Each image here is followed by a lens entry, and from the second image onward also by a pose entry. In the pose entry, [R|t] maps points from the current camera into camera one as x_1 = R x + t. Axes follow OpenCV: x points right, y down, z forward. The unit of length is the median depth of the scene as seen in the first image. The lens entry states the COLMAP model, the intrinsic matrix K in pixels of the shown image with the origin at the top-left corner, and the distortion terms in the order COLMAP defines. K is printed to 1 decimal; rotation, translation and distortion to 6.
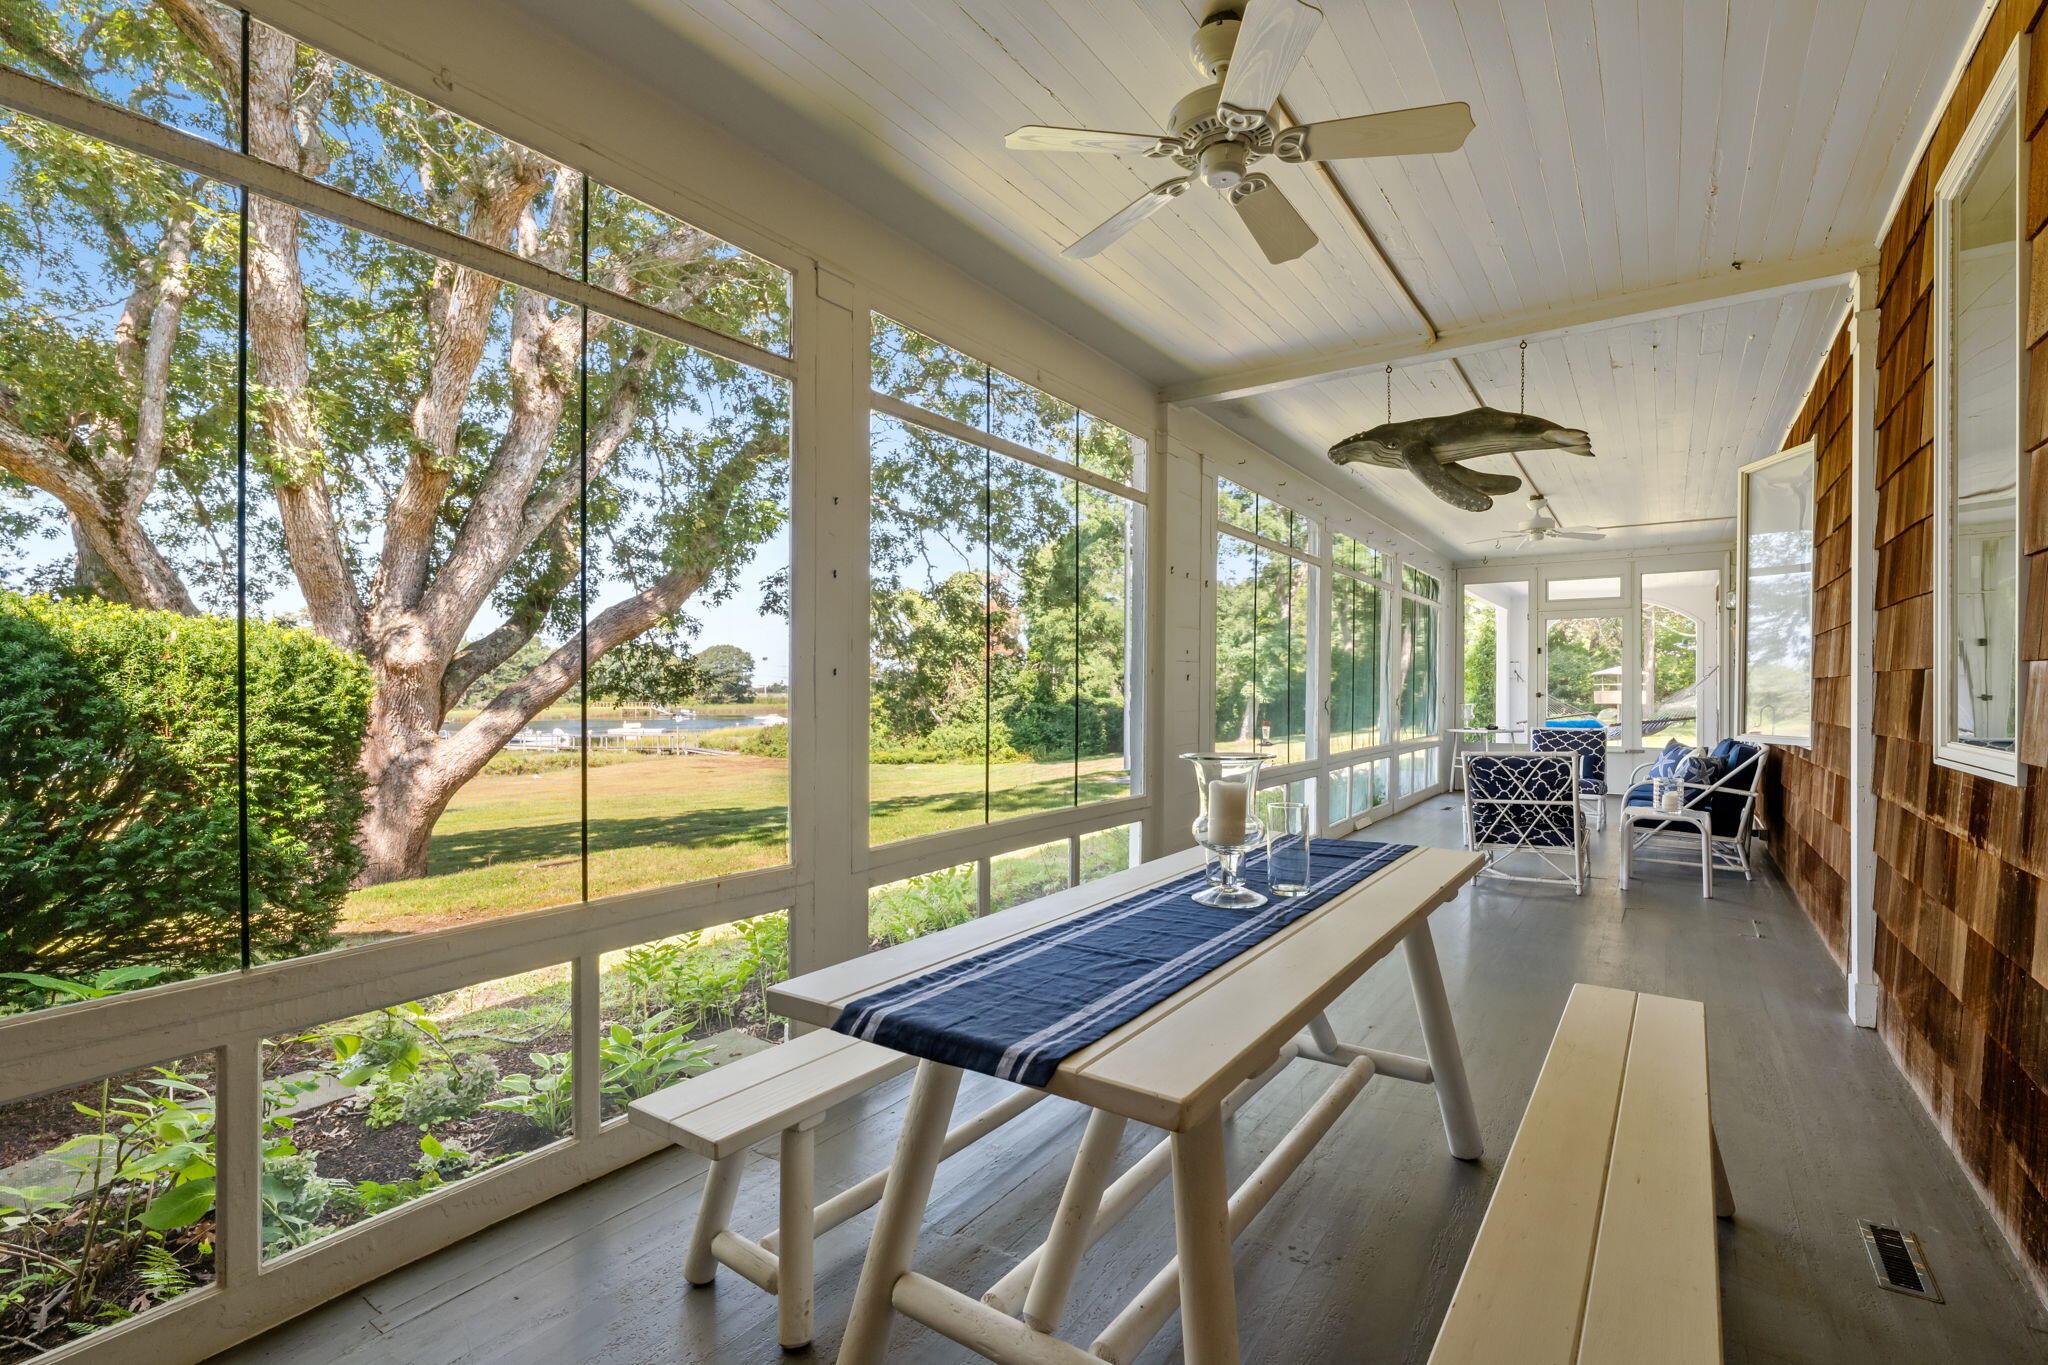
lens RADIAL K [[936.1, 0, 1023.4], [0, 936.1, 707.0], [0, 0, 1]] dist [-0.000359, 0.000160]
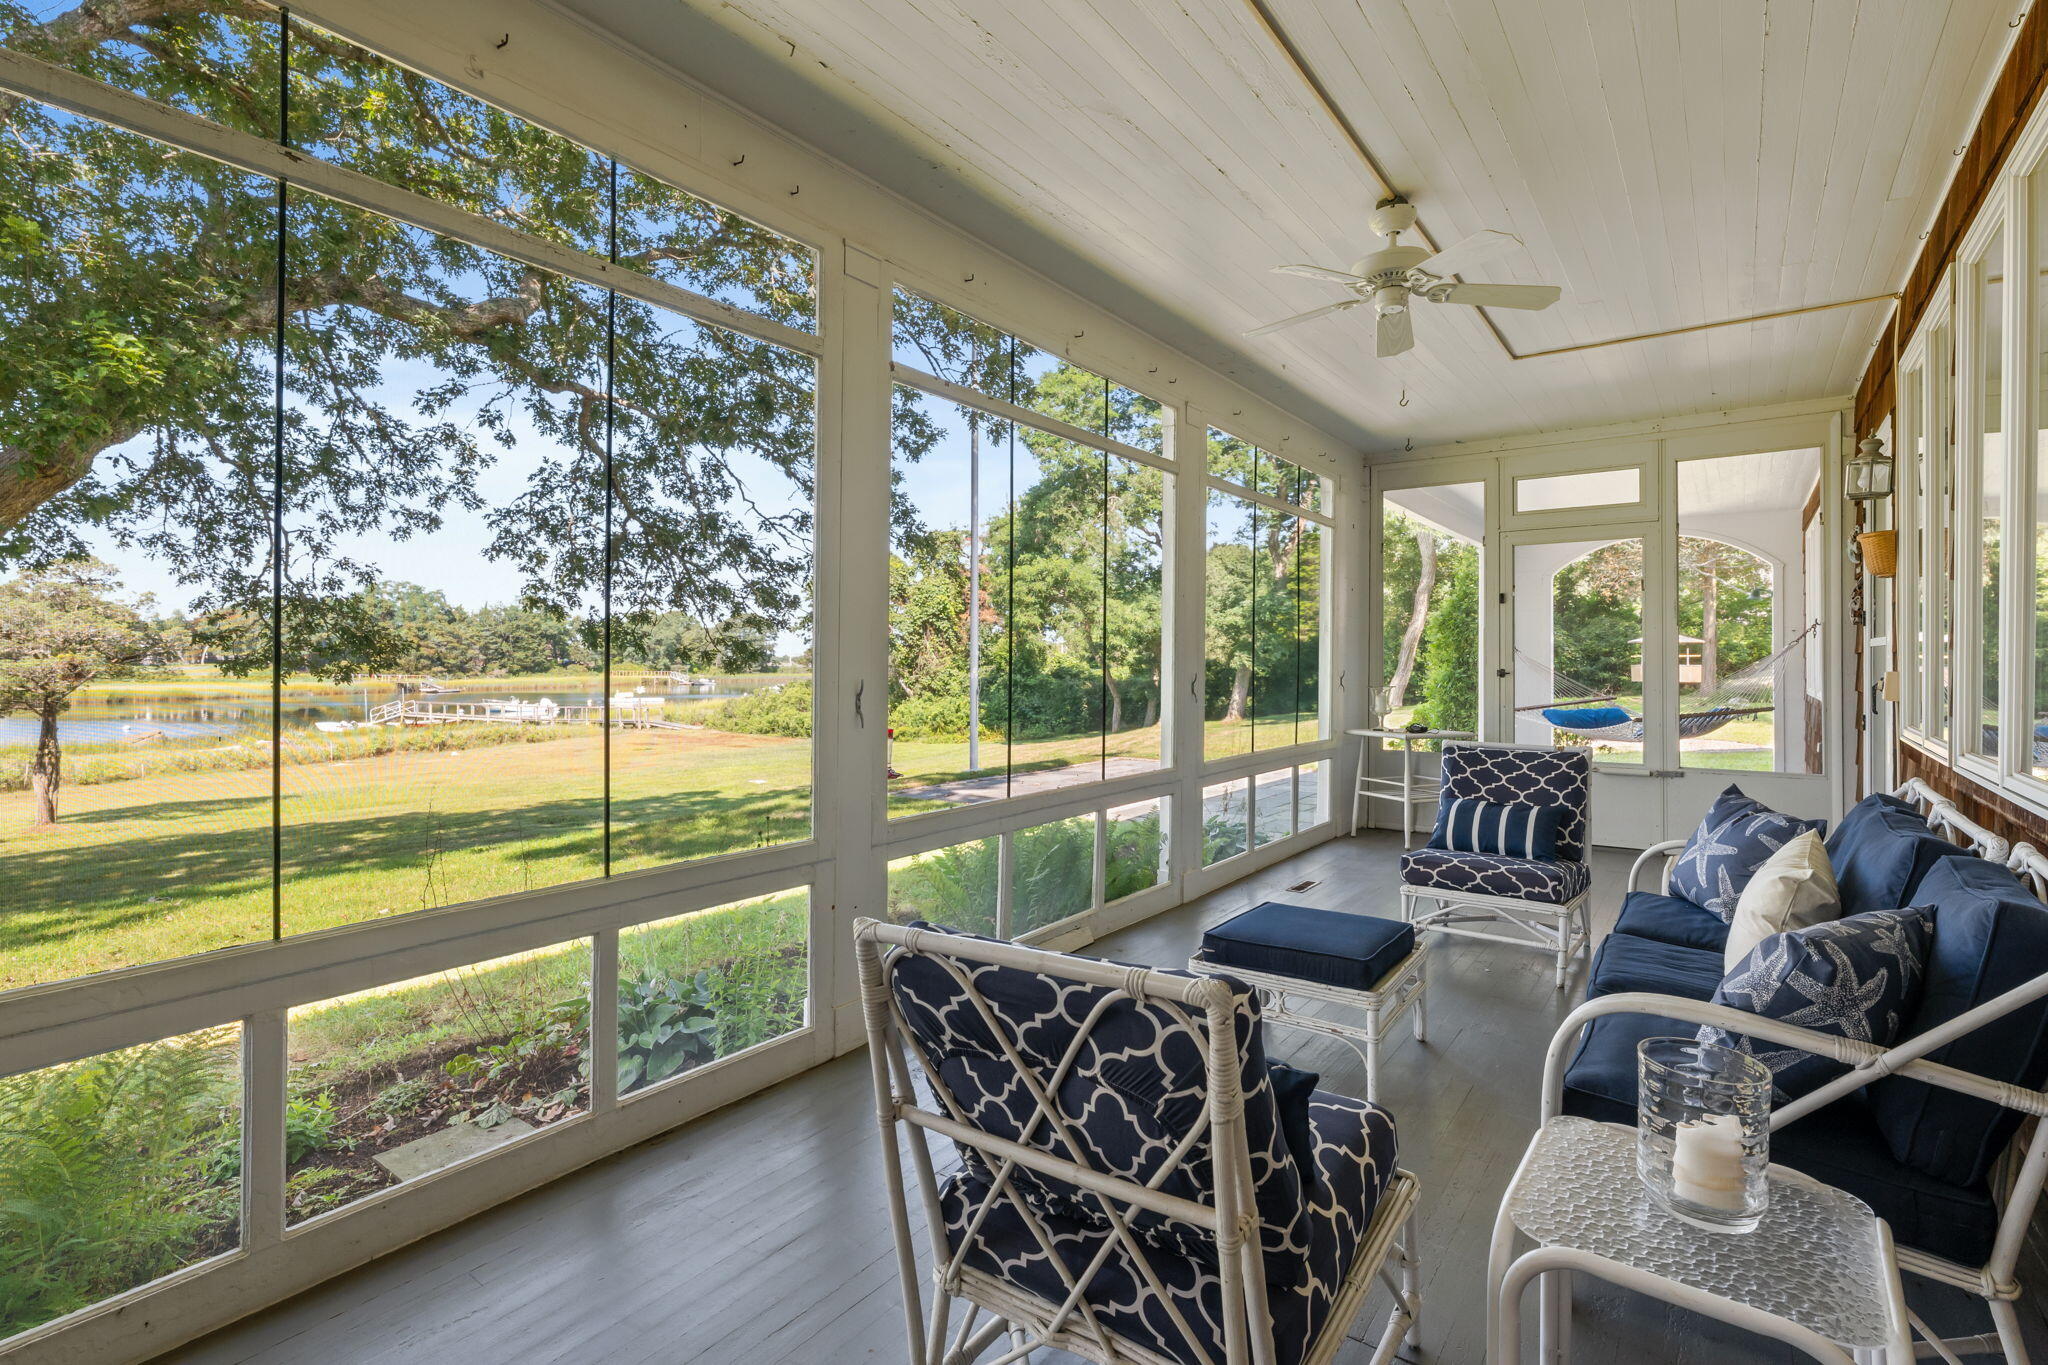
lens RADIAL K [[959.2, 0, 1022.4], [0, 959.2, 656.8], [0, 0, 1]] dist [0.003814, -0.000098]
pose [[0.999371, 0.003873, -0.035256, 0.112861], [-0.004634, 0.999757, -0.021529, -0.003746], [0.035165, 0.021679, 0.999146, 0.160798]]
